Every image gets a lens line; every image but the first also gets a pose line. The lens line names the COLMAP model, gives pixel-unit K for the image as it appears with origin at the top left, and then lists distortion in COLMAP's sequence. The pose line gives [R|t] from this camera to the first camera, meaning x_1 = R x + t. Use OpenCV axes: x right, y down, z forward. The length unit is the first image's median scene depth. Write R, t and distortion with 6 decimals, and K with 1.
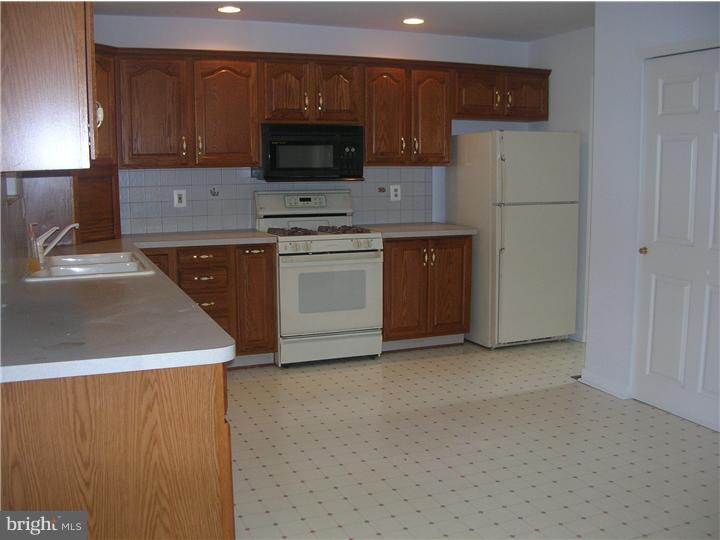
lens RADIAL K [[765.0, 0, 360.0], [0, 765.0, 270.0], [0, 0, 1]] dist [-0.145296, 0.005966]
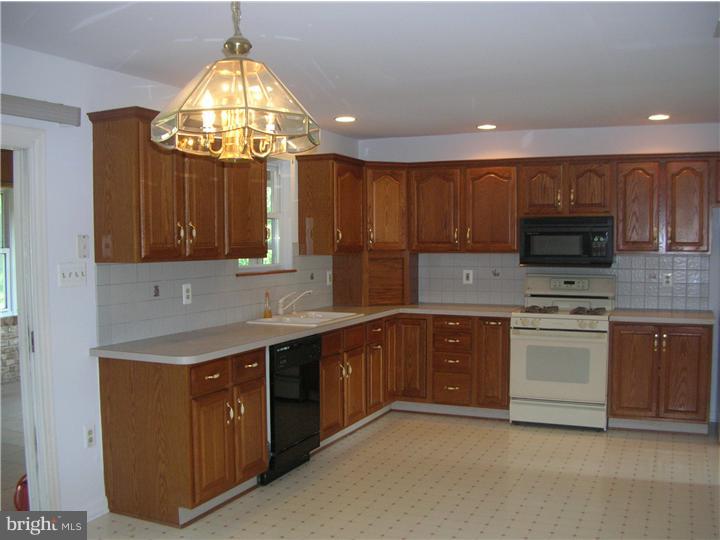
lens RADIAL K [[765.0, 0, 360.0], [0, 765.0, 270.0], [0, 0, 1]] dist [-0.145296, 0.005966]
pose [[0.701195, 0.031067, -0.712292, 0.540370], [-0.099074, 0.993603, -0.054194, -0.020583], [0.706052, 0.108570, 0.699788, -0.003901]]
